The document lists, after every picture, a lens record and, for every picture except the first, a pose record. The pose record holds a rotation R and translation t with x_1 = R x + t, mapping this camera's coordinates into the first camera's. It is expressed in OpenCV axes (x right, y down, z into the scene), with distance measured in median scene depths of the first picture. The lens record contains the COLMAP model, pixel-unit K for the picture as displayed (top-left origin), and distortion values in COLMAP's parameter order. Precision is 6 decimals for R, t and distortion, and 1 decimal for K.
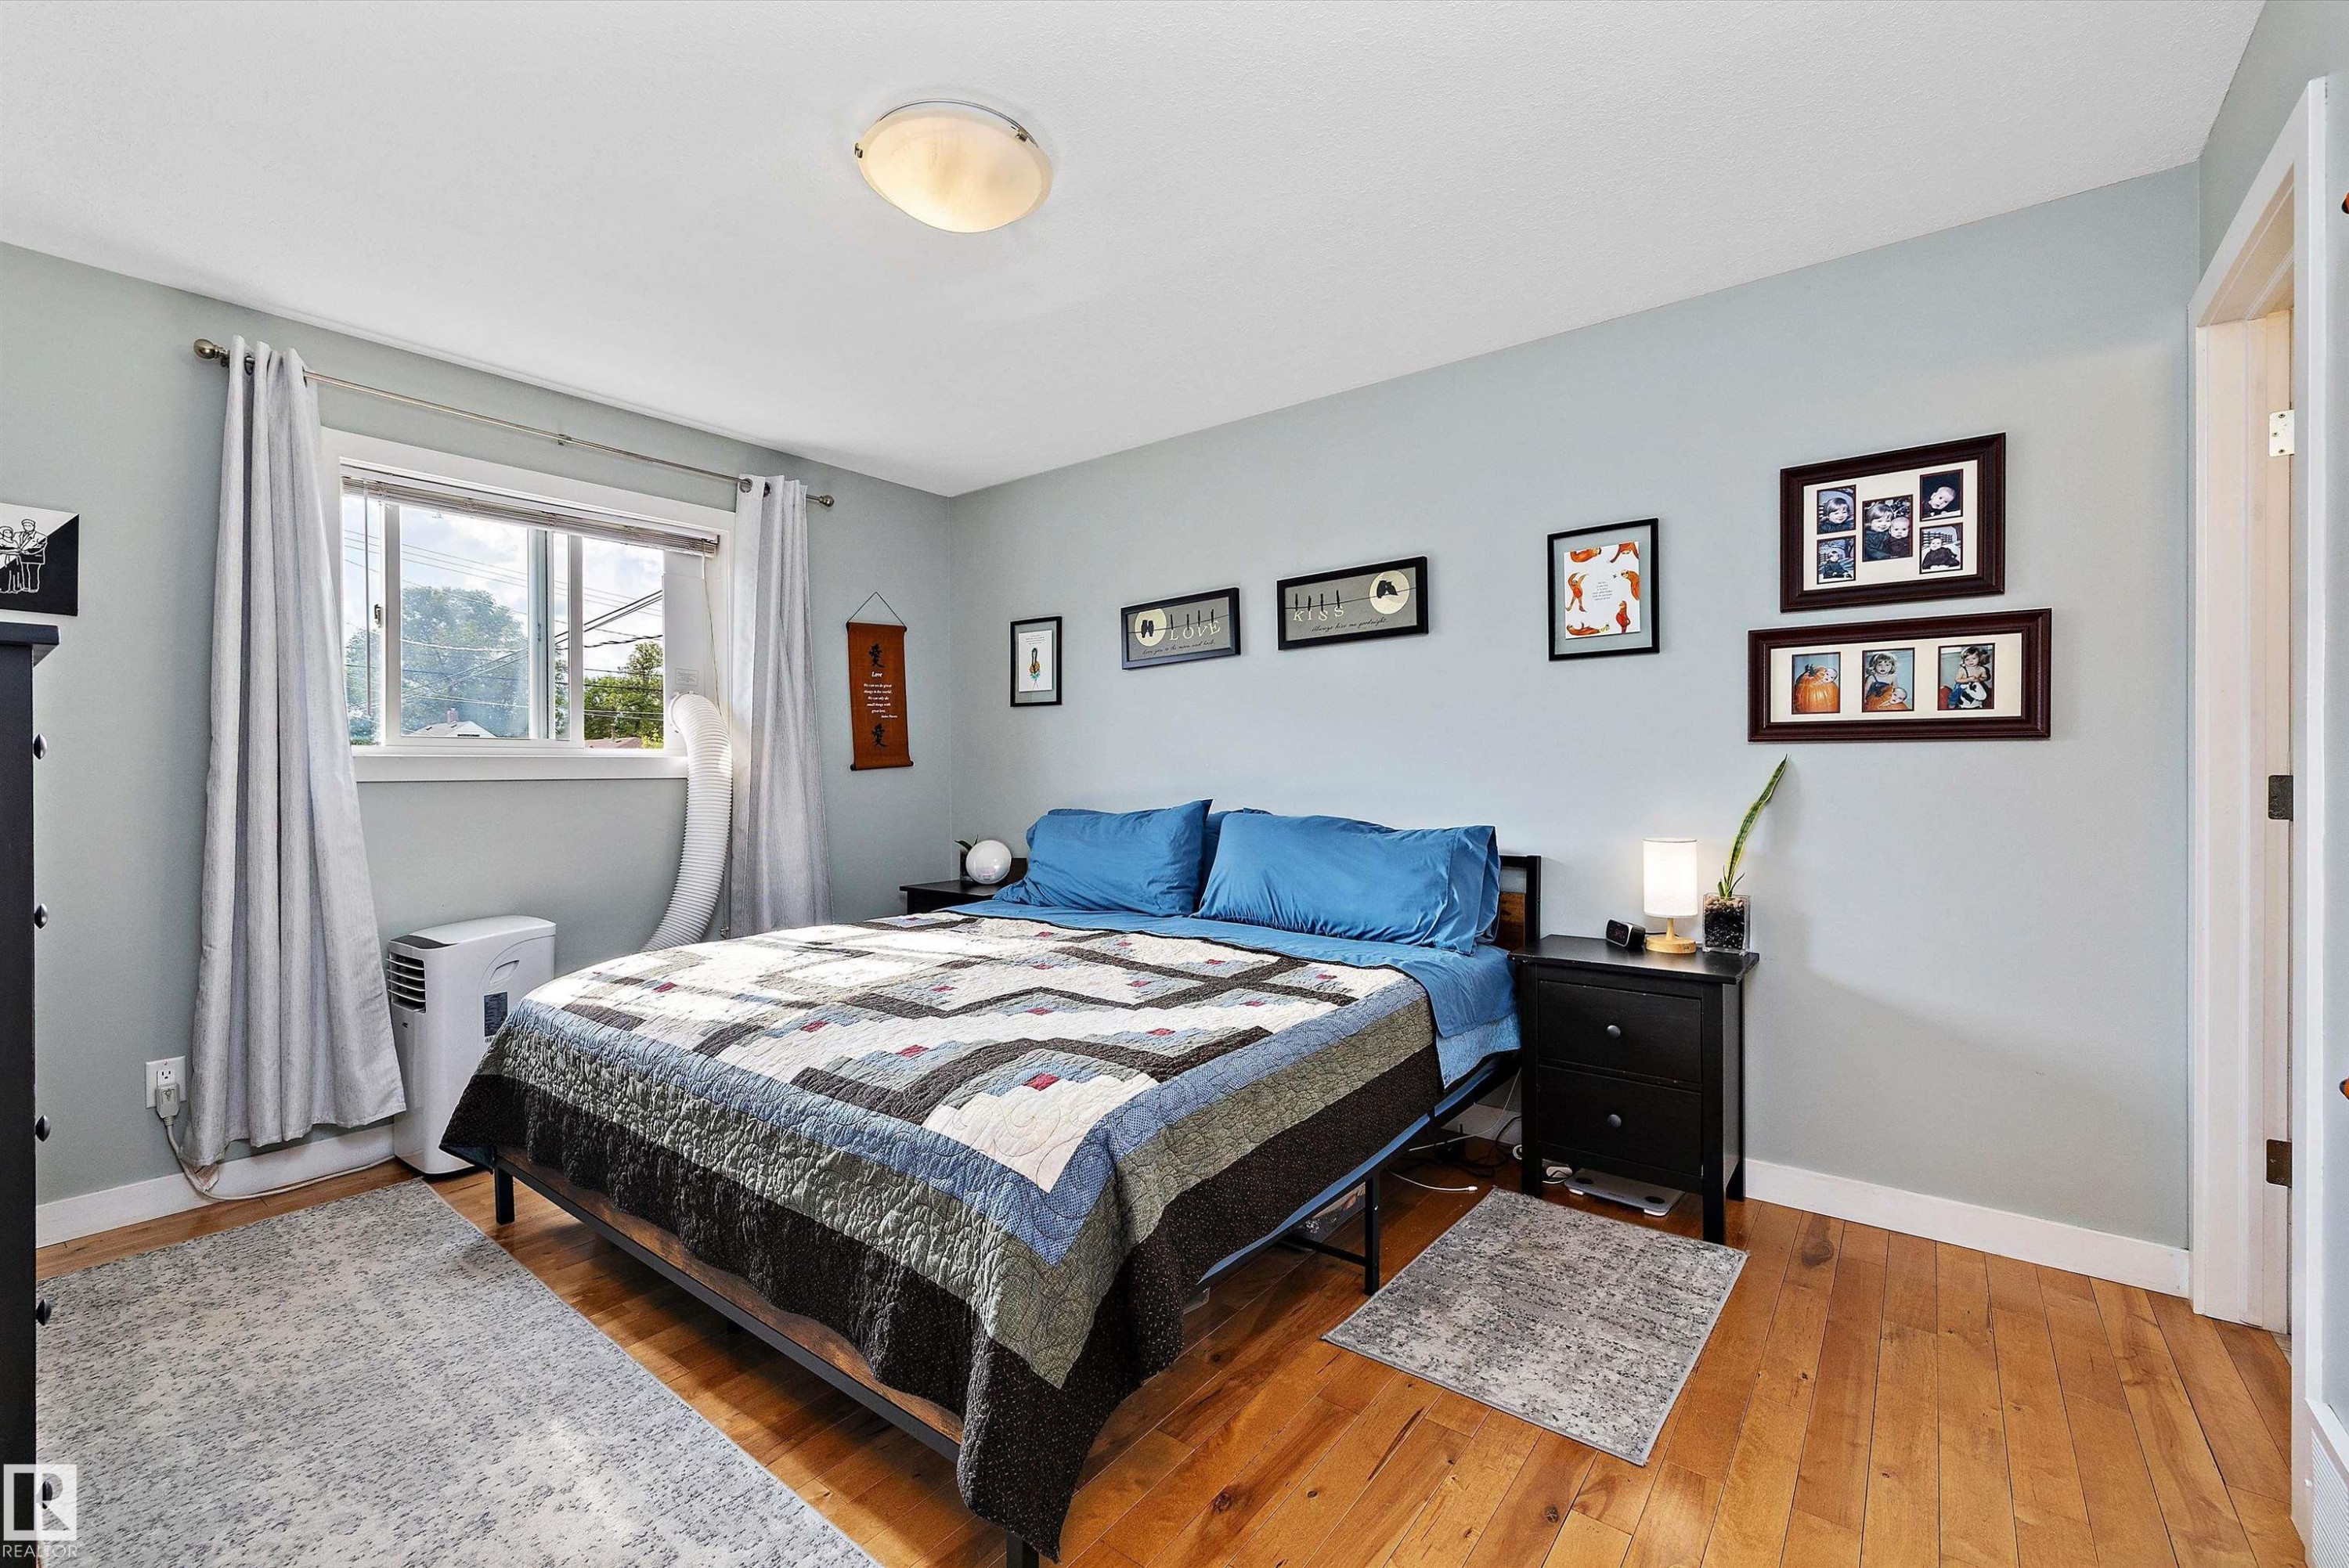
lens RADIAL K [[991.5, 0, 1169.6], [0, 991.5, 753.9], [0, 0, 1]] dist [-0.002633, -0.000323]
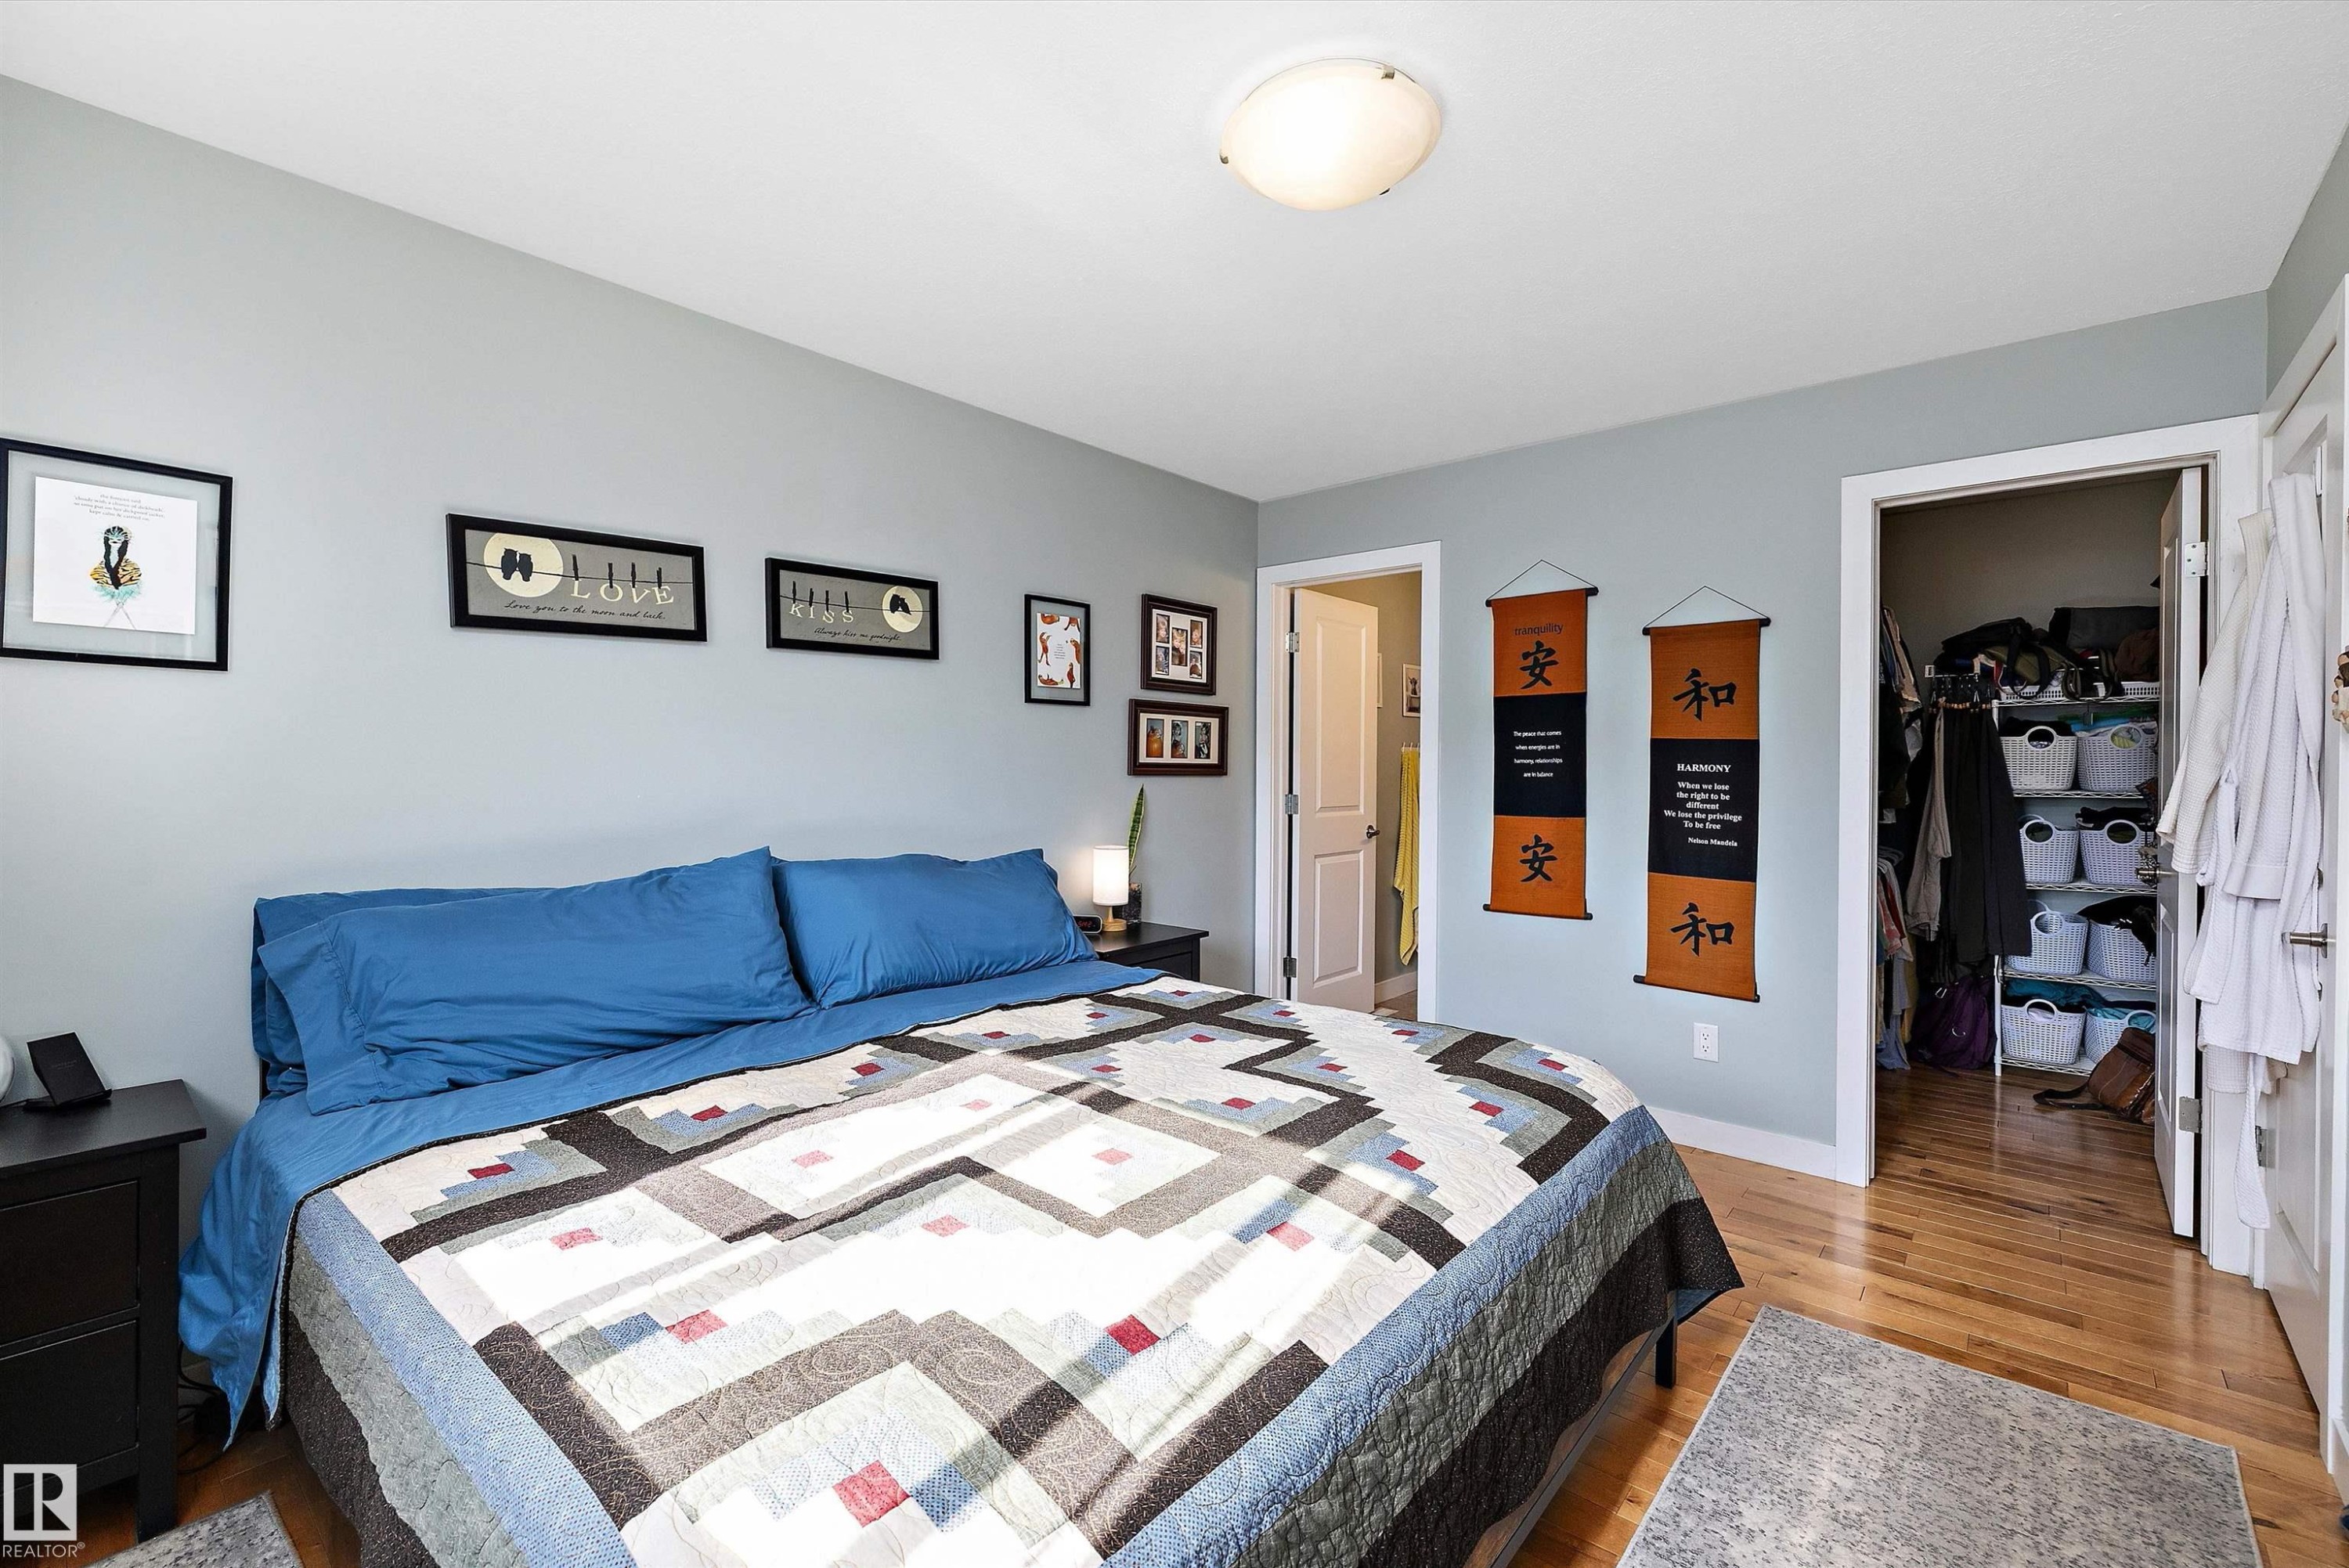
lens RADIAL K [[991.5, 0, 1169.6], [0, 991.5, 753.9], [0, 0, 1]] dist [-0.002633, -0.000323]
pose [[0.059953, 0.016376, 0.998067, -0.795058], [-0.023674, 0.999608, -0.014979, -0.021054], [-0.997920, -0.022730, 0.060317, 0.788128]]
